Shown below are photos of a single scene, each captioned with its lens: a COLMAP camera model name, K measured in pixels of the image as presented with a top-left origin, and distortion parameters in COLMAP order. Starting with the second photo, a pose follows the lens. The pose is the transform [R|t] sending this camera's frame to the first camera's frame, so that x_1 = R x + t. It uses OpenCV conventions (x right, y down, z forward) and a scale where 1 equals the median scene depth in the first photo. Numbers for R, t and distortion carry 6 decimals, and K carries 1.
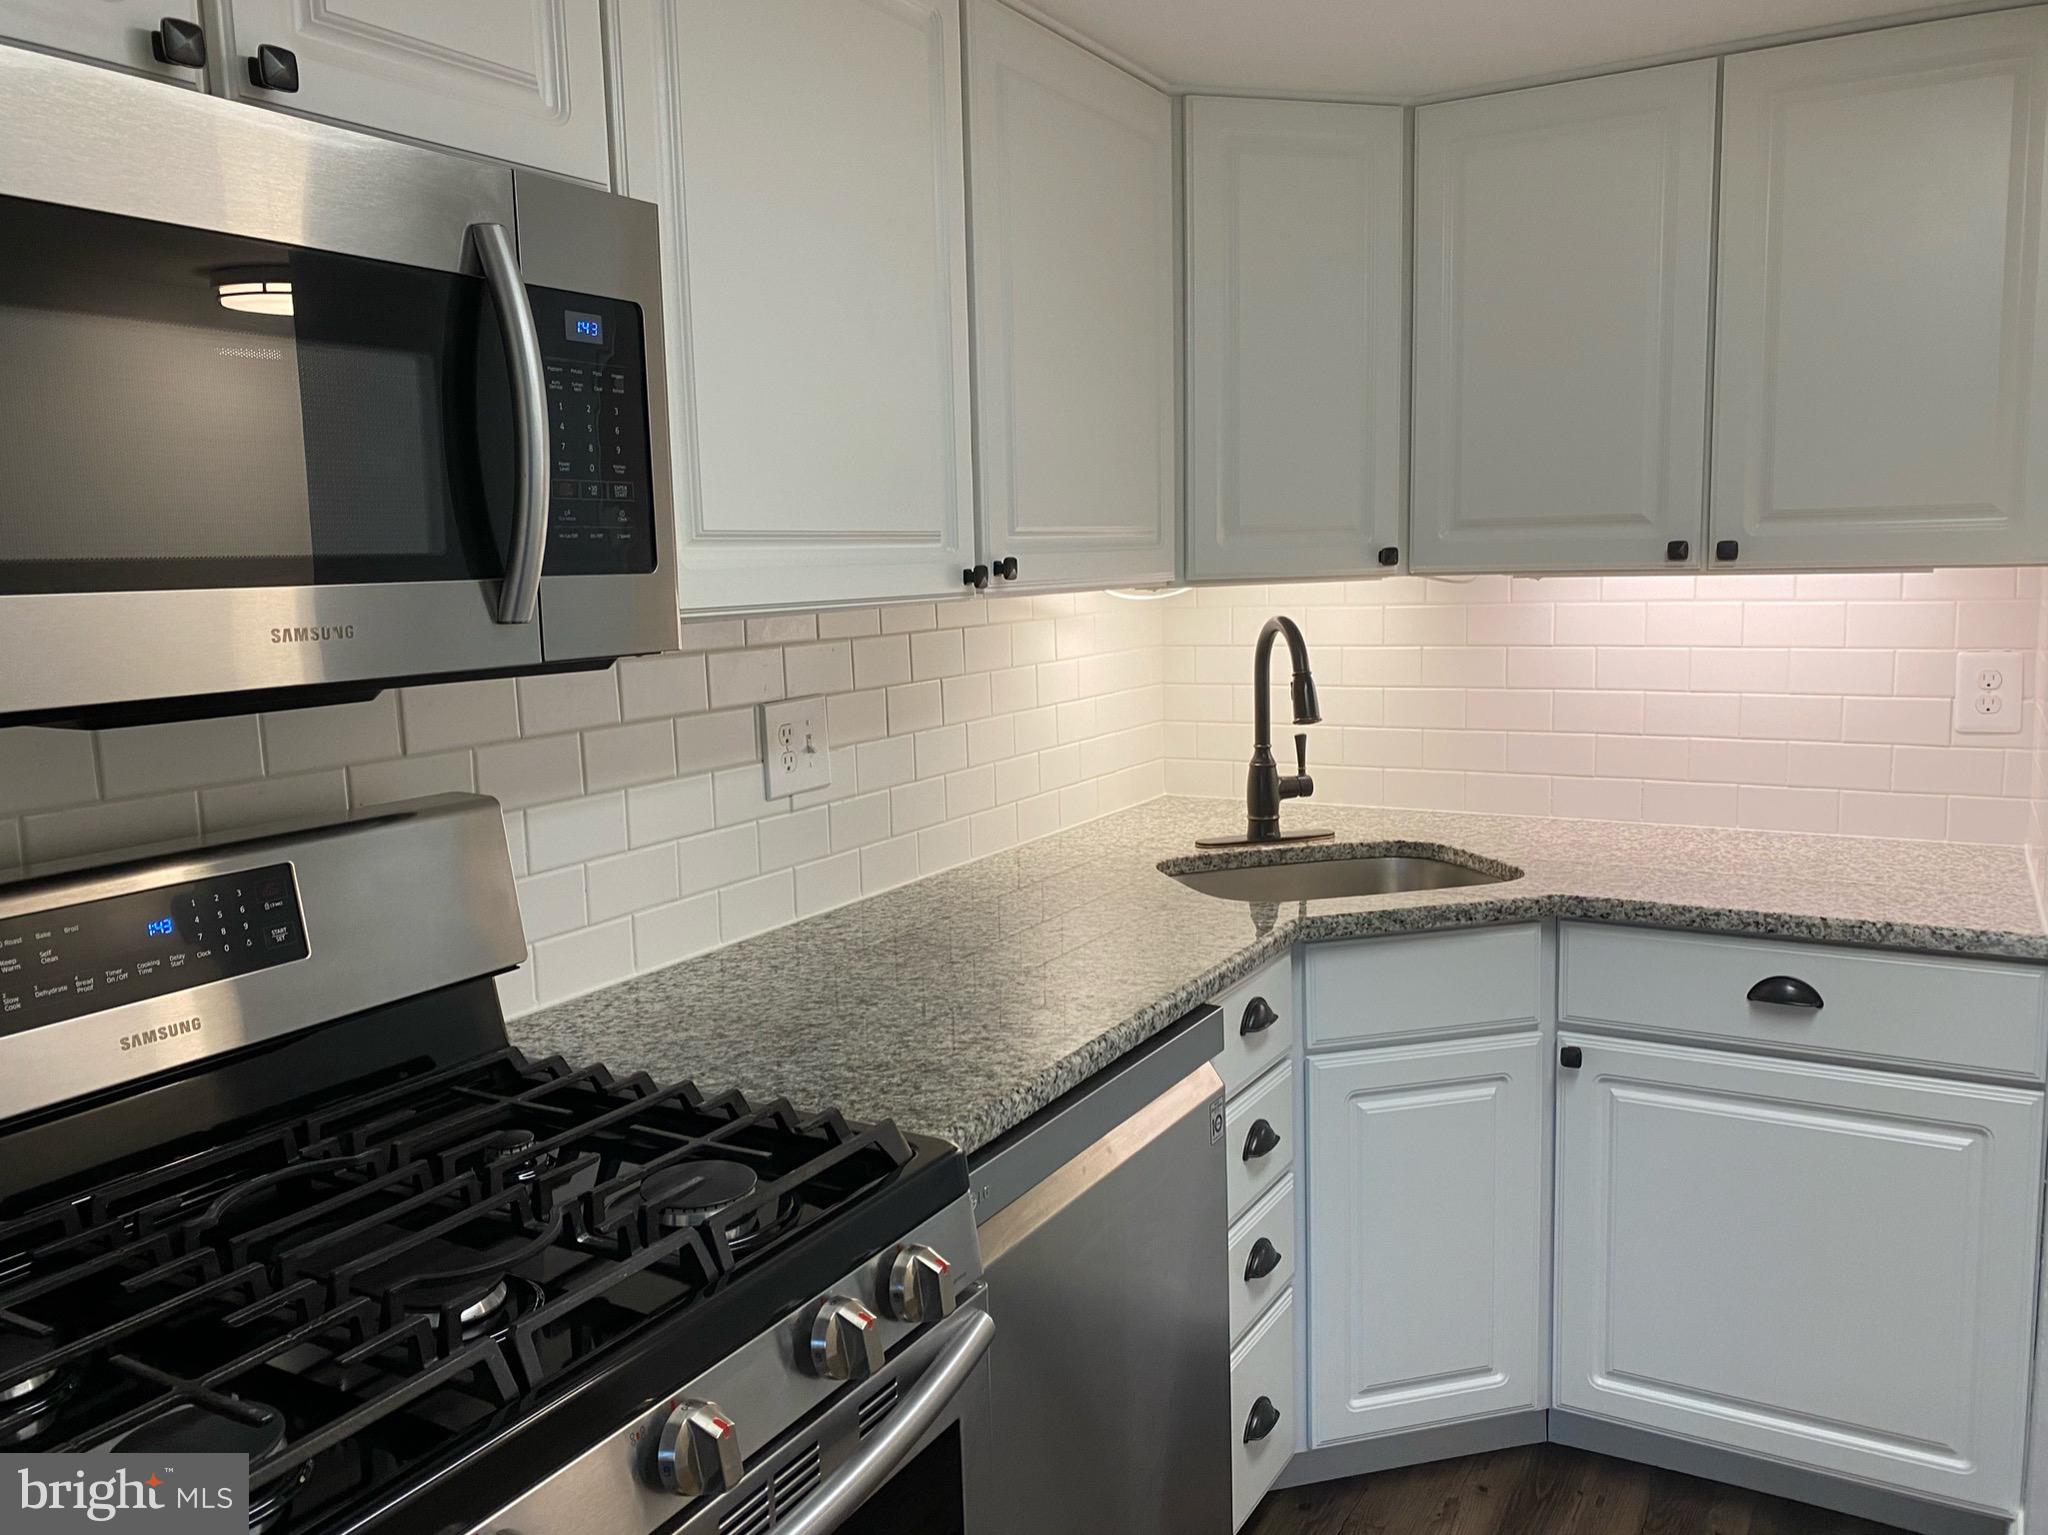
lens RADIAL K [[1583.9, 0, 1021.8], [0, 1583.9, 757.1], [0, 0, 1]] dist [0.039308, -0.051511]
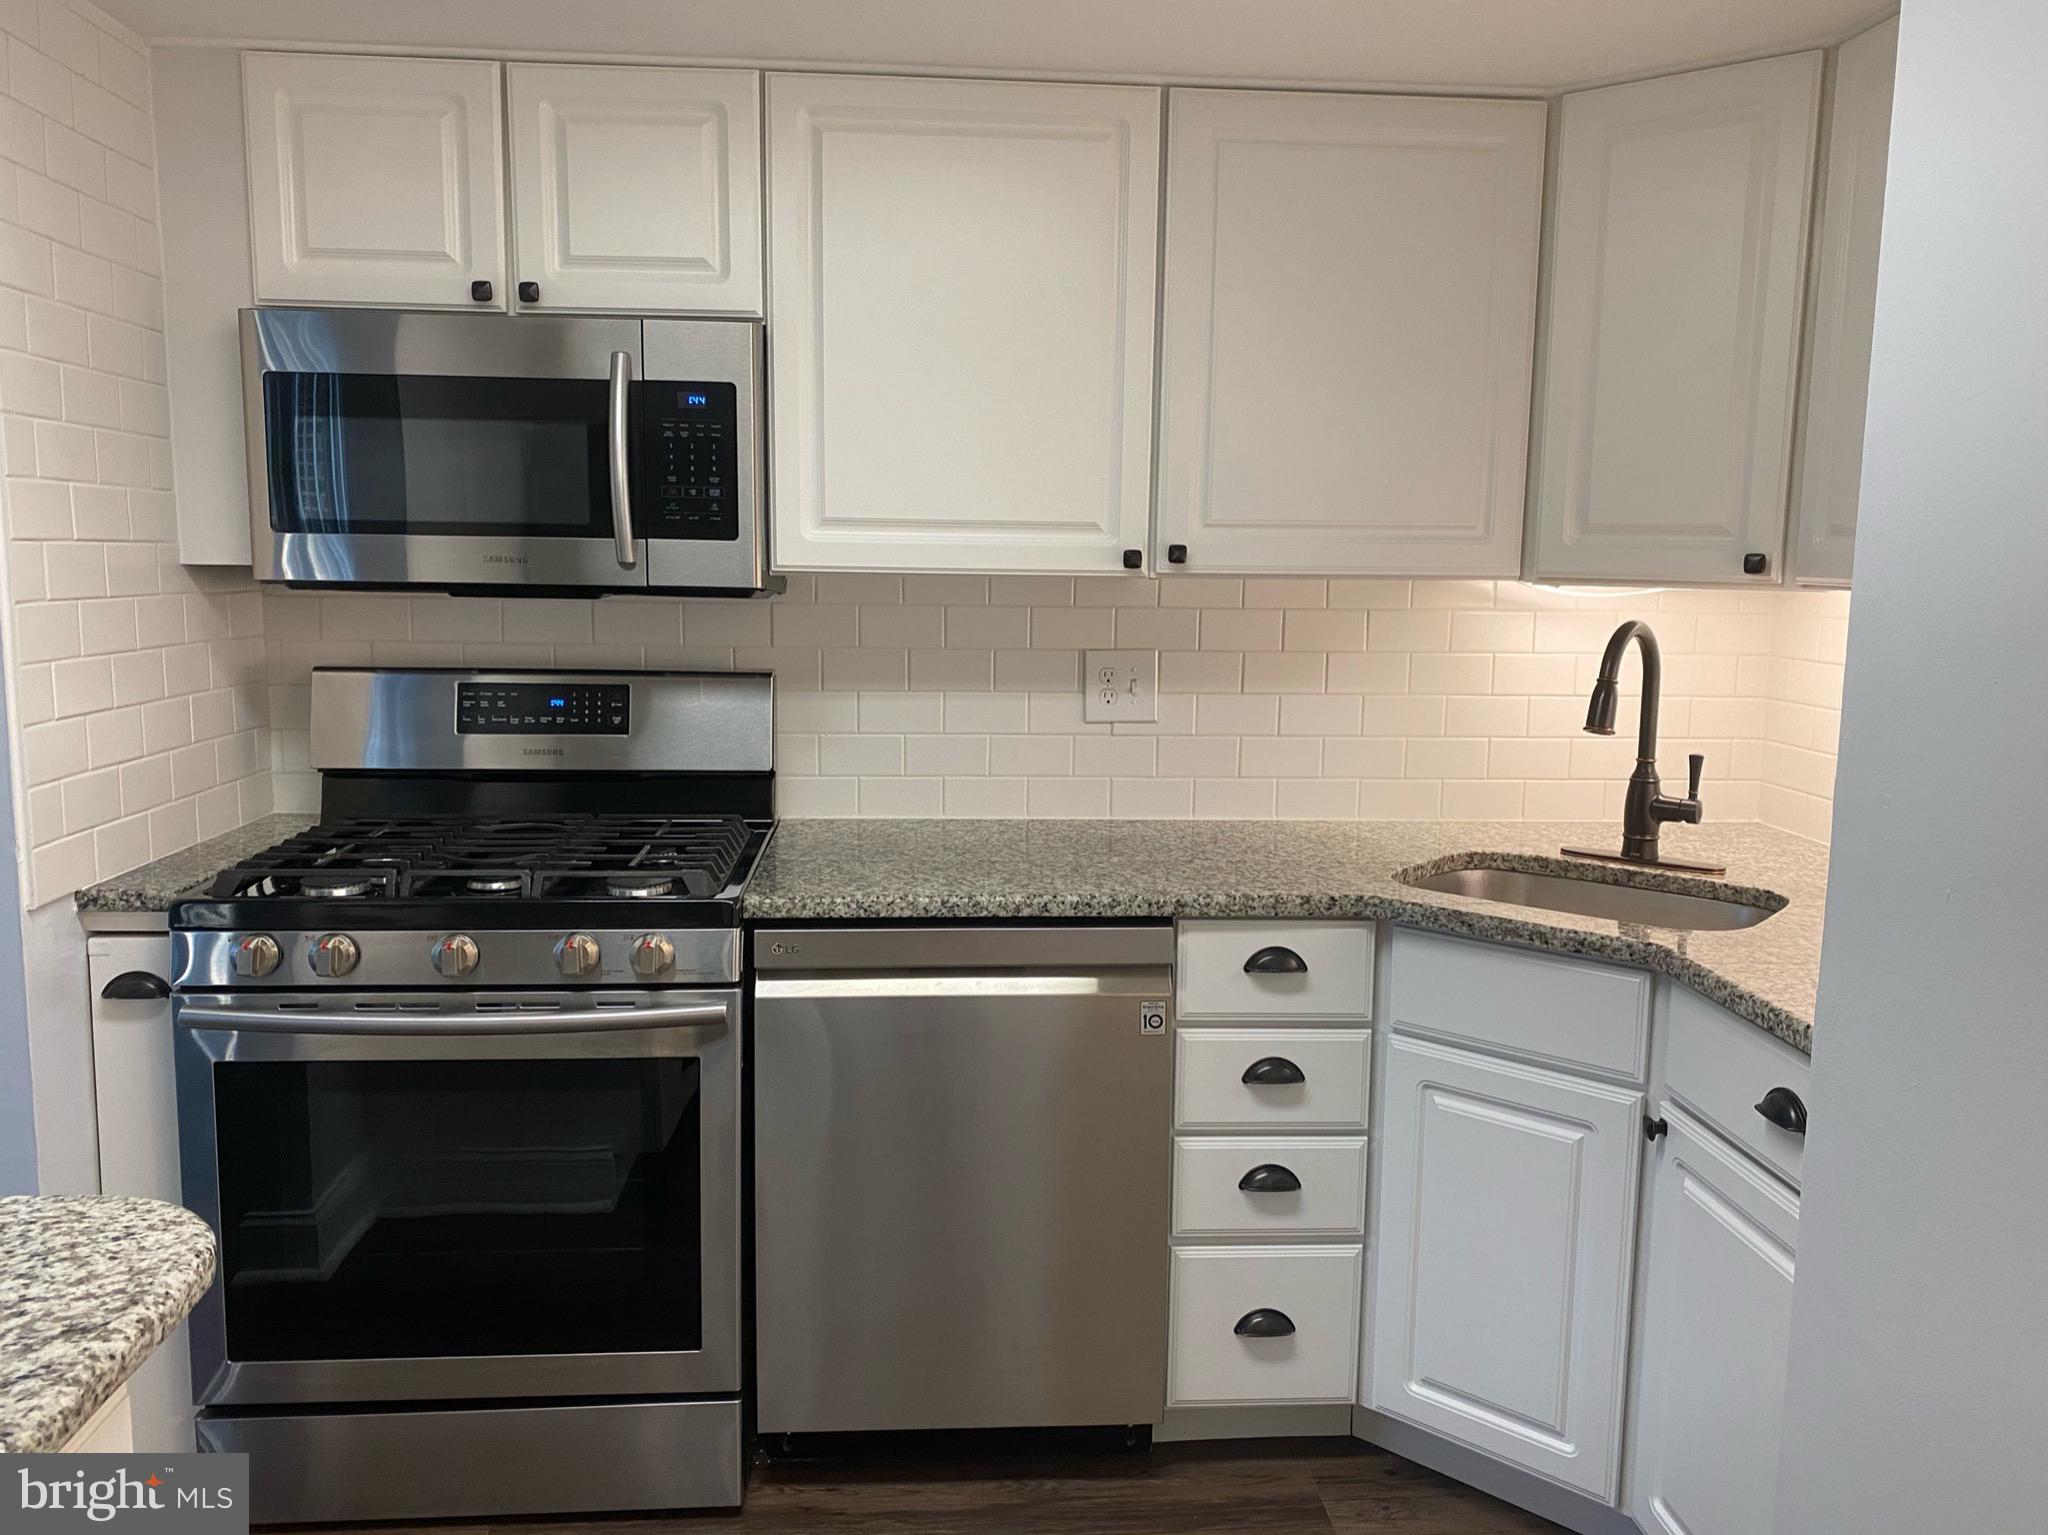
lens RADIAL K [[1583.9, 0, 1018.7], [0, 1583.9, 764.2], [0, 0, 1]] dist [0.039308, -0.051511]
pose [[0.553817, 0.146025, -0.819734, 0.884908], [-0.136578, 0.987098, 0.083566, -0.040775], [0.821360, 0.065677, 0.566616, 0.195544]]
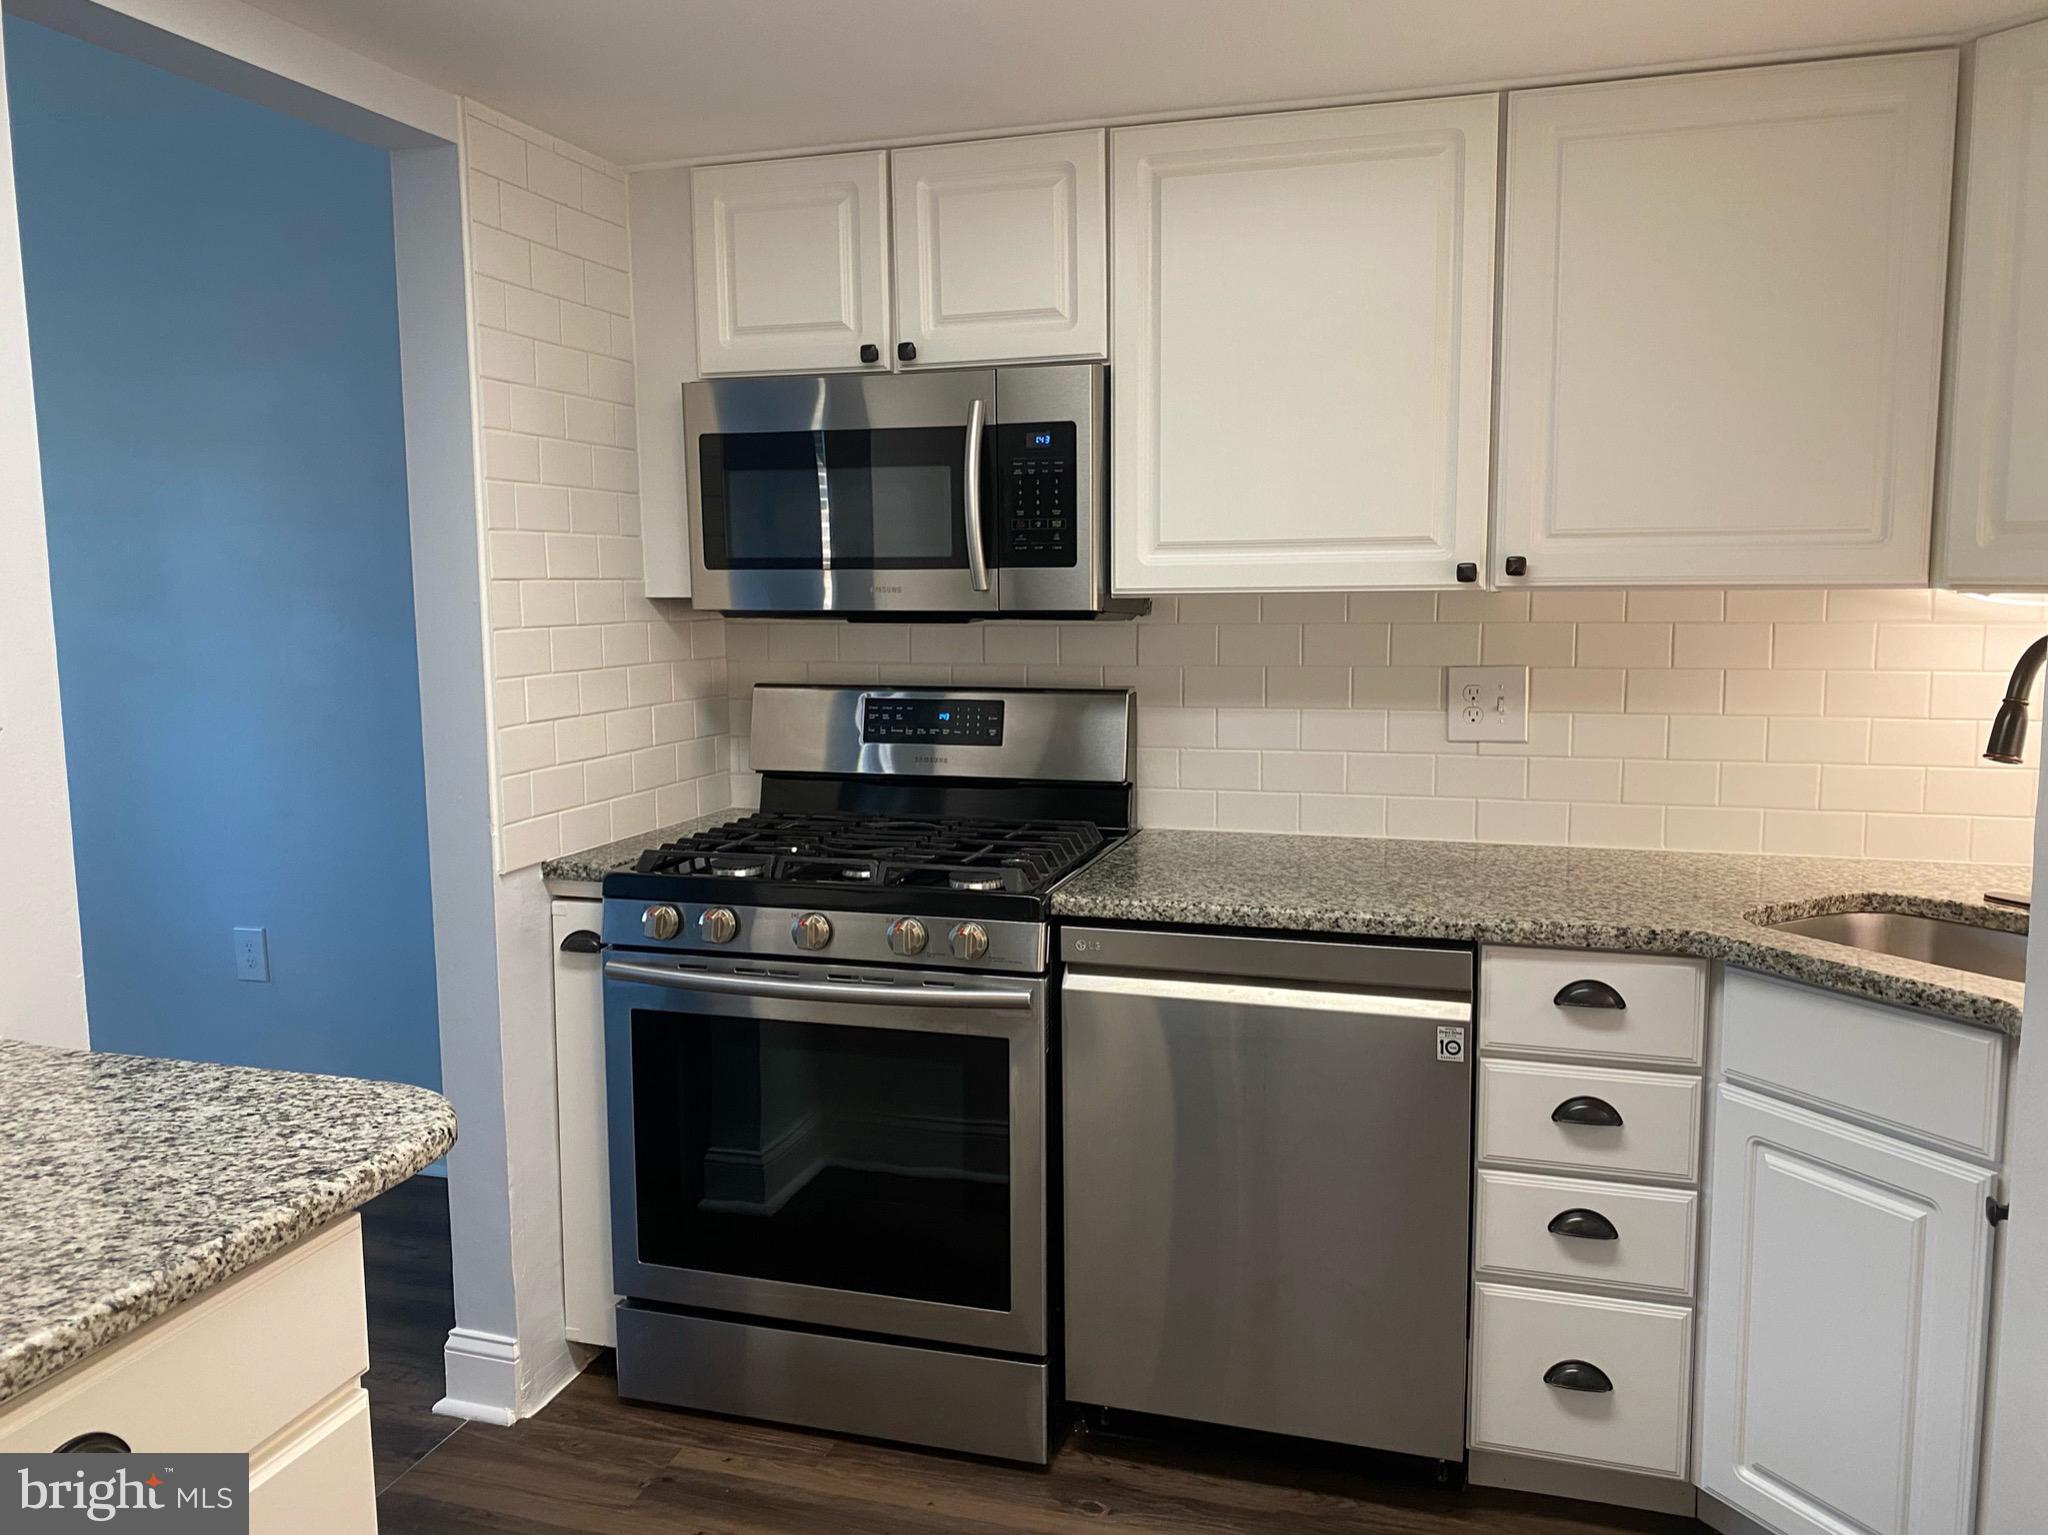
lens RADIAL K [[1583.9, 0, 1008.9], [0, 1583.9, 764.5], [0, 0, 1]] dist [0.039308, -0.051511]
pose [[0.206884, 0.142958, -0.967865, 1.008032], [-0.122067, 0.985309, 0.119442, -0.064348], [0.970721, 0.093433, 0.221295, 0.351746]]
